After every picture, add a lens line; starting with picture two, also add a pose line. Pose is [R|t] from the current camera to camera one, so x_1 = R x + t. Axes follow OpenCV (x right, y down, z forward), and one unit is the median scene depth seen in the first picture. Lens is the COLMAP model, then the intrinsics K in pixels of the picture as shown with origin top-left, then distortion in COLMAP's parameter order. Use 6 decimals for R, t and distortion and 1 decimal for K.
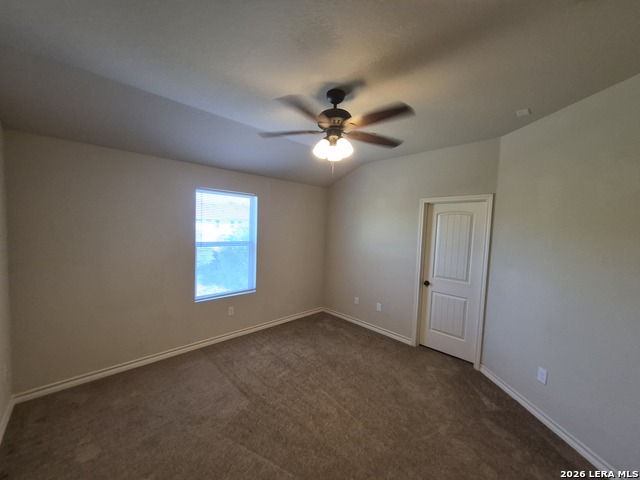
lens RADIAL K [[252.1, 0, 313.7], [0, 252.1, 241.2], [0, 0, 1]] dist [0.001131, 0.000104]
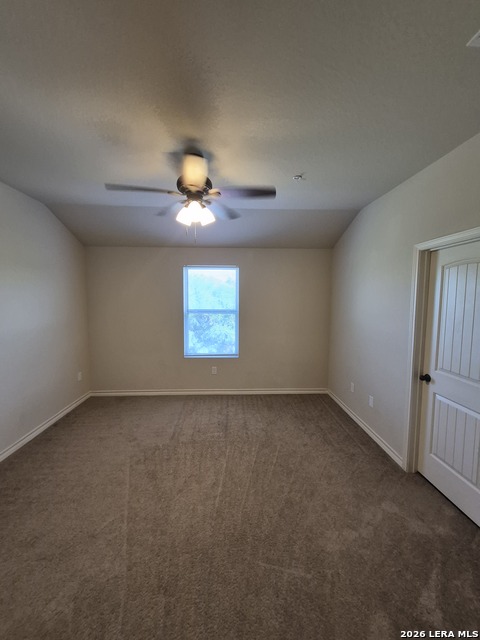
lens RADIAL K [[252.1, 0, 237.0], [0, 252.1, 310.6], [0, 0, 1]] dist [0.001131, 0.000104]
pose [[0.748321, 0.011154, -0.663243, 0.516814], [-0.021201, 0.999750, -0.007107, 0.013376], [0.662998, 0.019379, 0.748371, 0.214204]]
